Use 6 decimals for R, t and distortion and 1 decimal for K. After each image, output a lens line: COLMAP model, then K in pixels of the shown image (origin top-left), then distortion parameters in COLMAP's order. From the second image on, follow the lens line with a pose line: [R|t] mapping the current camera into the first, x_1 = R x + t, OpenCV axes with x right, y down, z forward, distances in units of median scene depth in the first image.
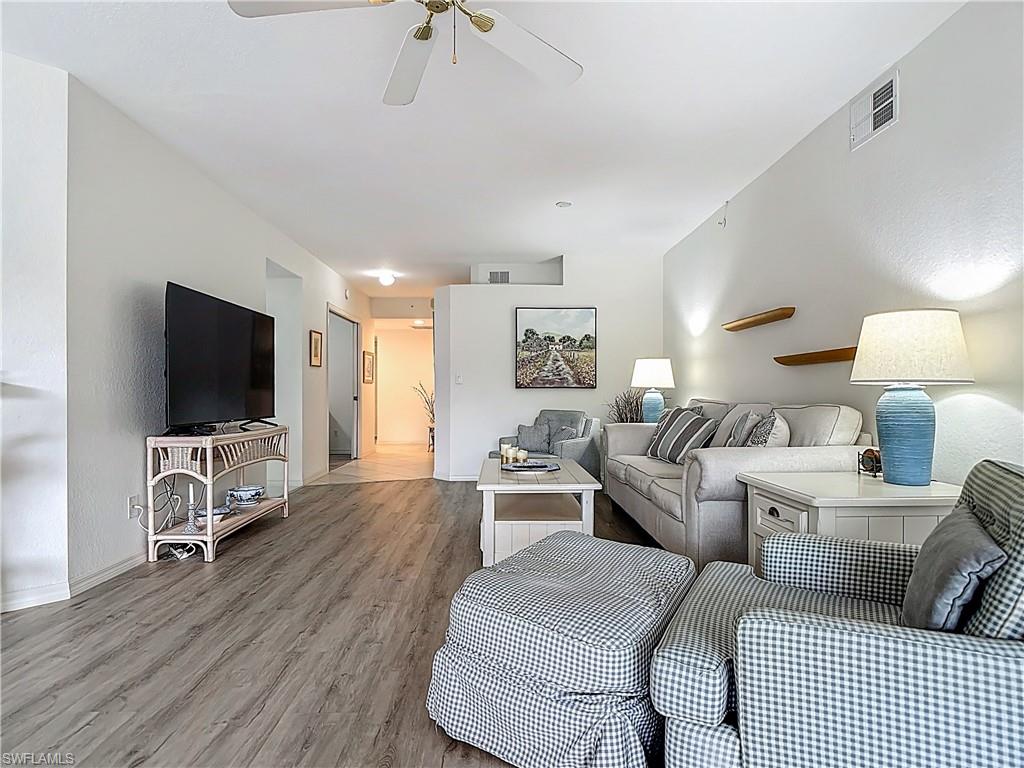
lens RADIAL K [[538.9, 0, 506.6], [0, 538.9, 394.3], [0, 0, 1]] dist [0.001511, -0.021382]
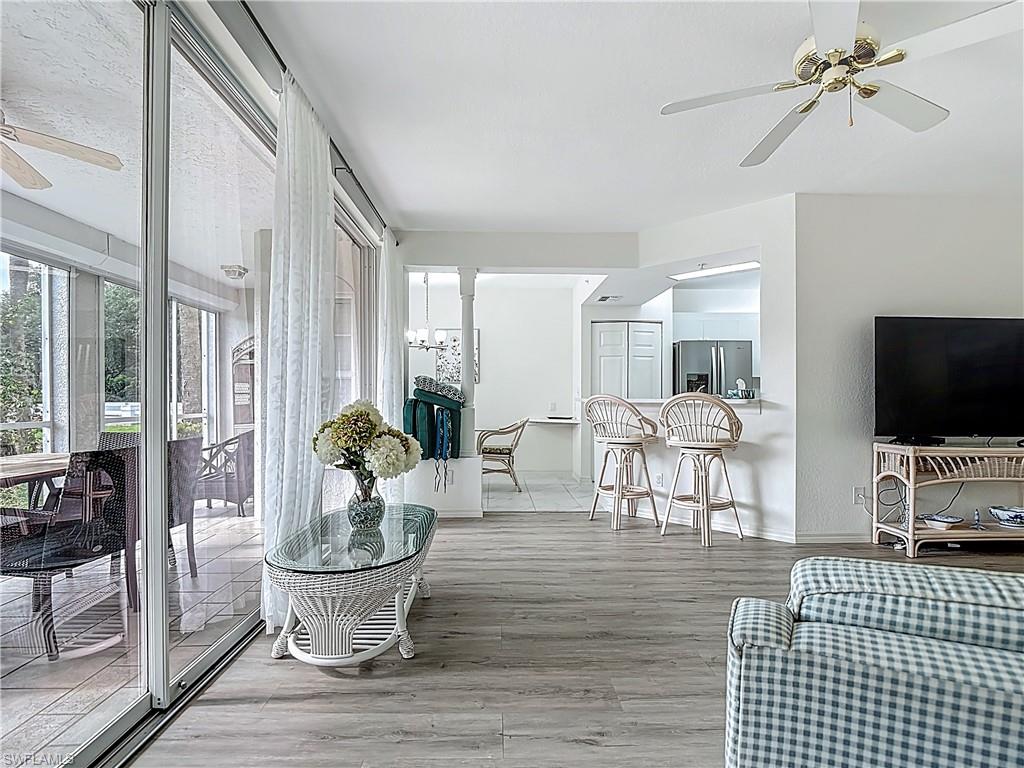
lens RADIAL K [[538.9, 0, 506.6], [0, 538.9, 394.3], [0, 0, 1]] dist [0.001511, -0.021382]
pose [[-0.004033, -0.004457, -0.999982, 0.480977], [-0.006361, 0.999970, -0.004431, -0.017816], [0.999972, 0.006343, -0.004061, 0.127472]]
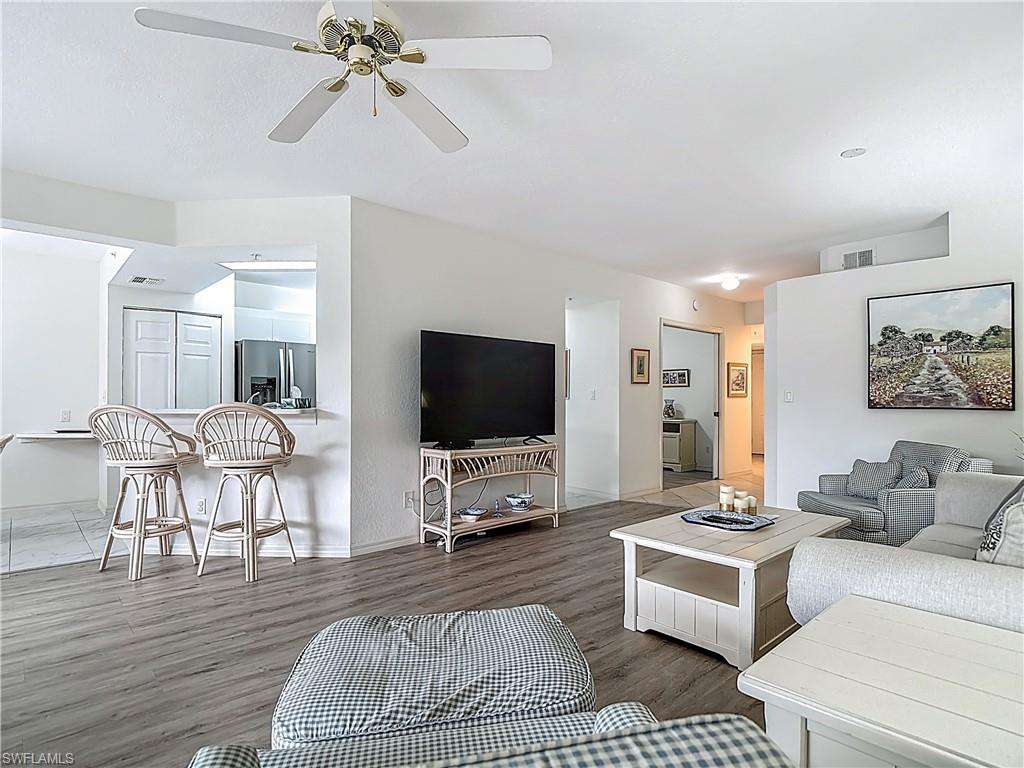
lens RADIAL K [[539.0, 0, 507.6], [0, 539.0, 398.8], [0, 0, 1]] dist [0.029087, -0.057891]
pose [[0.654768, 0.002652, -0.755825, 0.396075], [-0.004453, 0.999990, -0.000349, -0.035265], [0.755817, 0.003594, 0.654773, 0.240787]]
